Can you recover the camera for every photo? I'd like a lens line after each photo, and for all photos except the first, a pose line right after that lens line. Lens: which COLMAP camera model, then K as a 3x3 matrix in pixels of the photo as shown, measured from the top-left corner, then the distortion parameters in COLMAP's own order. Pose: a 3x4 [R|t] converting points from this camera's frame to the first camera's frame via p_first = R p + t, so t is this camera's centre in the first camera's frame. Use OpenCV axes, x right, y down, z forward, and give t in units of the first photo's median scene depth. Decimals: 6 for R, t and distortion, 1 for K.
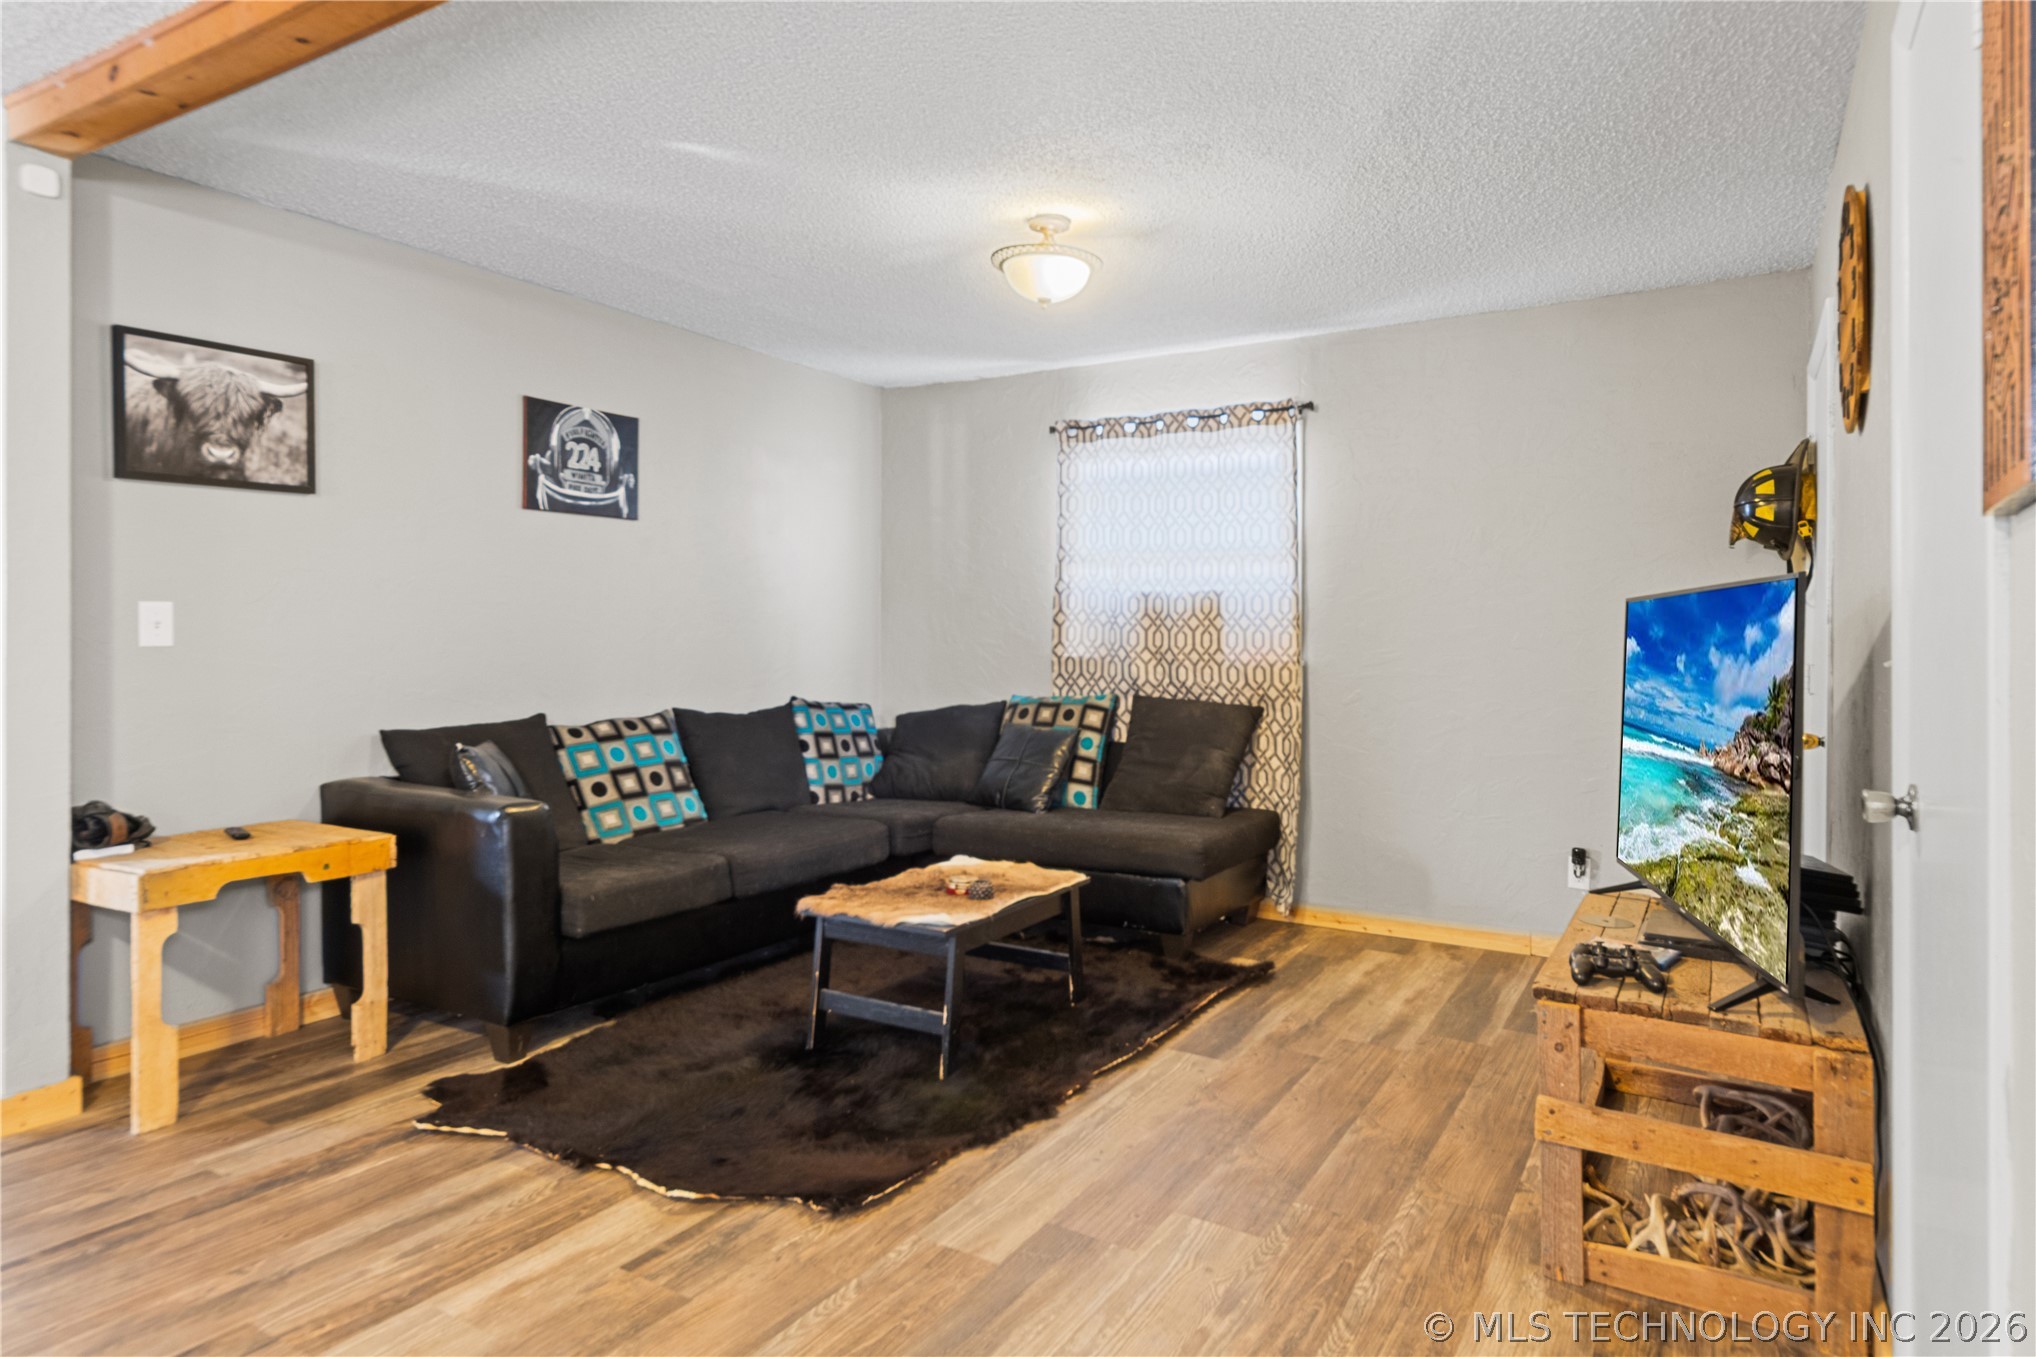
lens RADIAL K [[1166.2, 0, 1023.8], [0, 1166.2, 633.4], [0, 0, 1]] dist [0.010424, 0.000273]
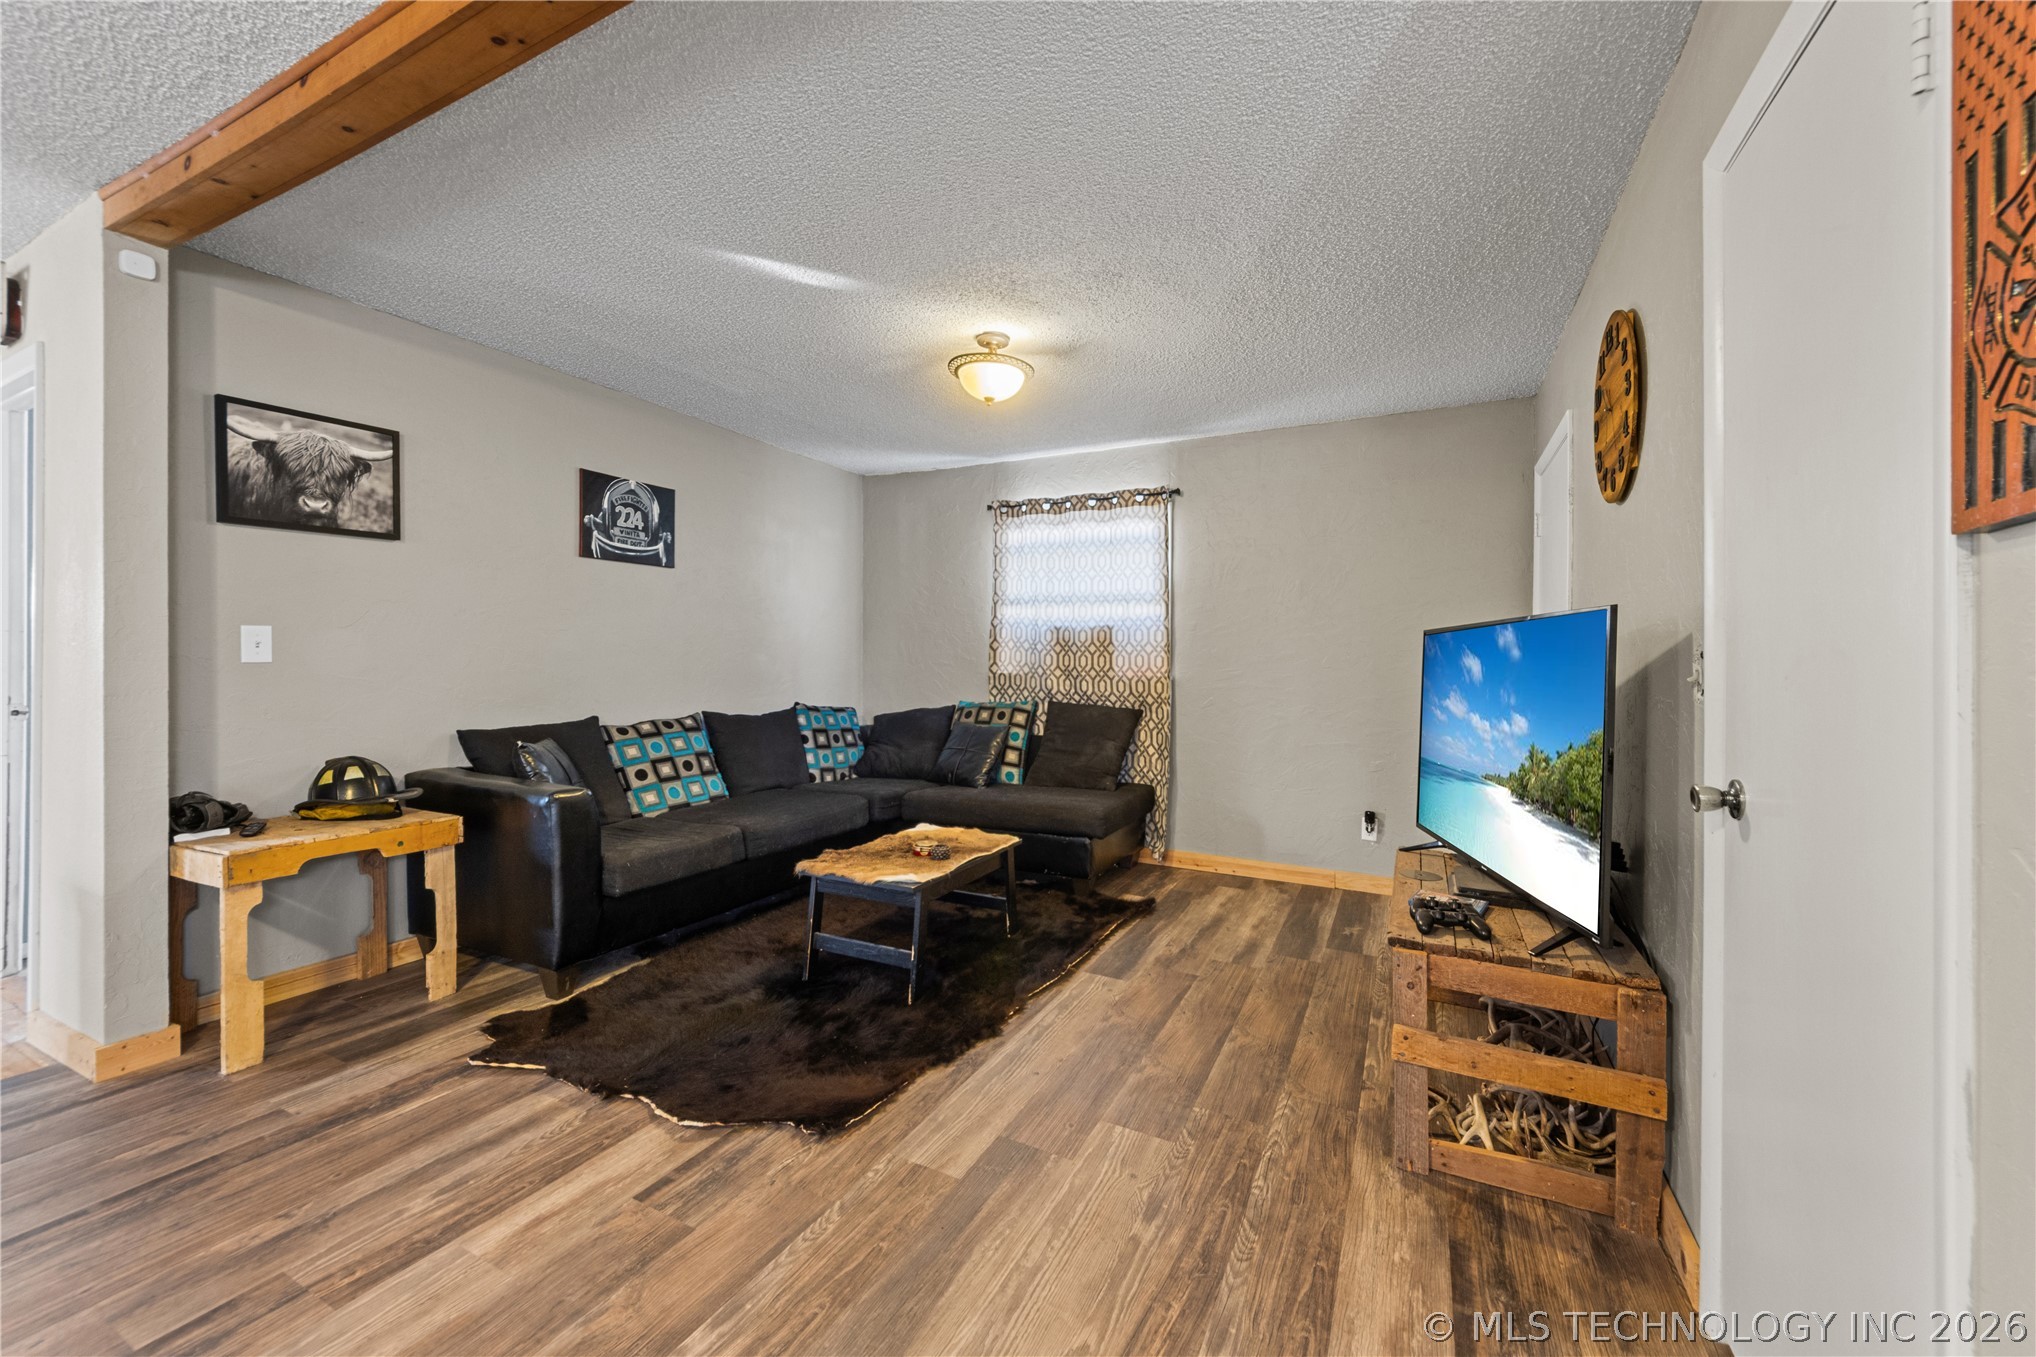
lens RADIAL K [[779.4, 0, 1020.7], [0, 779.4, 667.6], [0, 0, 1]] dist [-0.000674, -0.003815]
pose [[0.997009, 0.002693, 0.077239, -0.011787], [-0.003638, 0.999920, 0.012085, 0.002820], [-0.077201, -0.012330, 0.996939, 0.107504]]
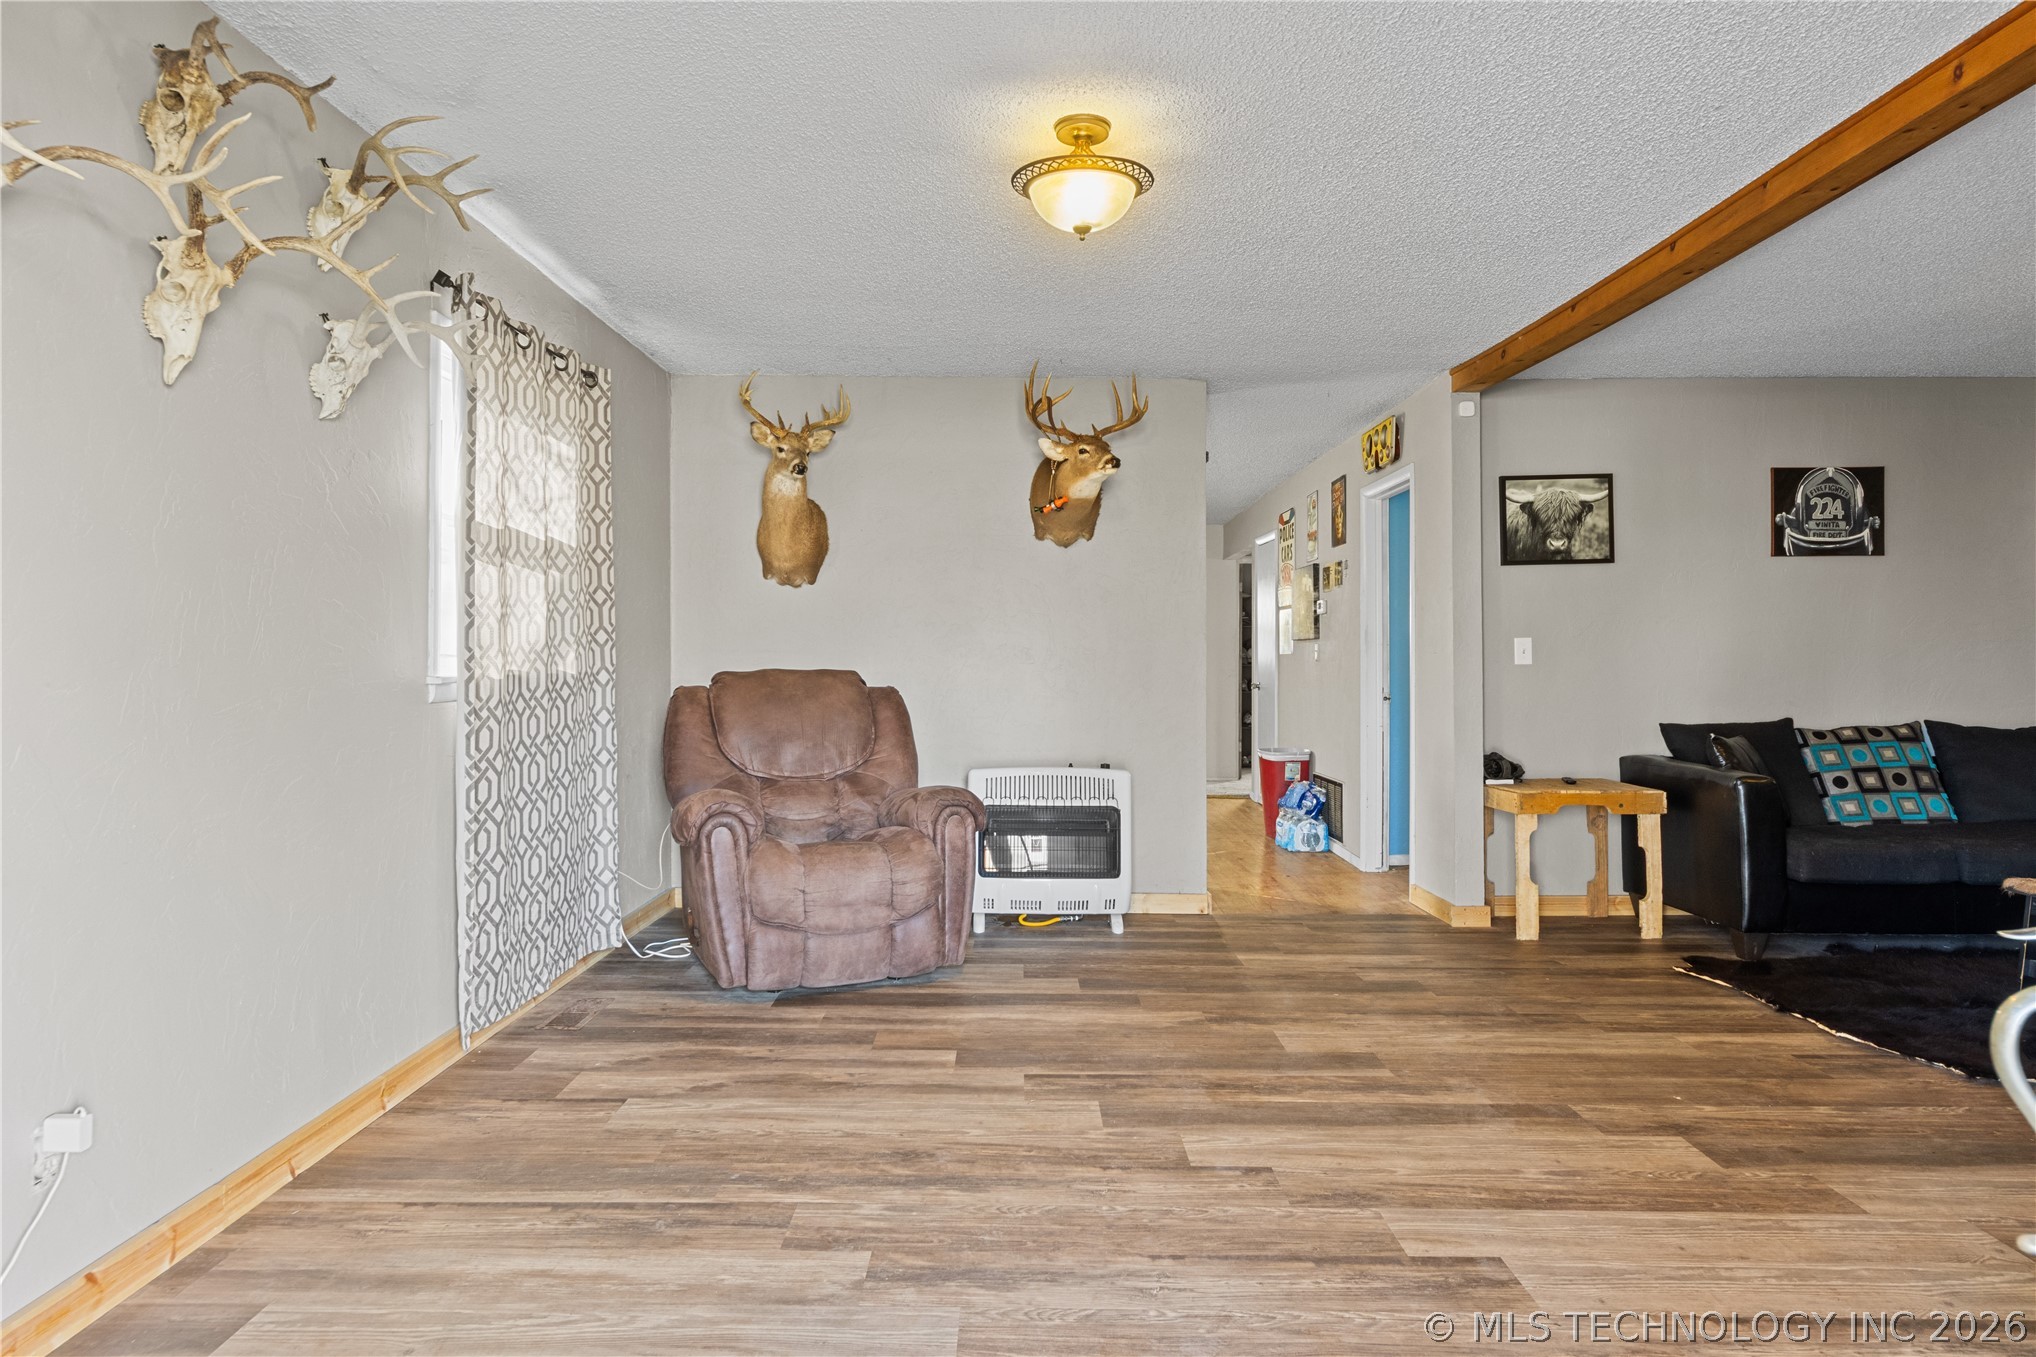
lens RADIAL K [[1197.6, 0, 1008.6], [0, 1197.6, 650.3], [0, 0, 1]] dist [0.002424, -0.001075]
pose [[0.511876, -0.012493, -0.858969, 0.263009], [0.008471, 0.999919, -0.009494, 0.000370], [0.859018, -0.002417, 0.511940, -0.377828]]
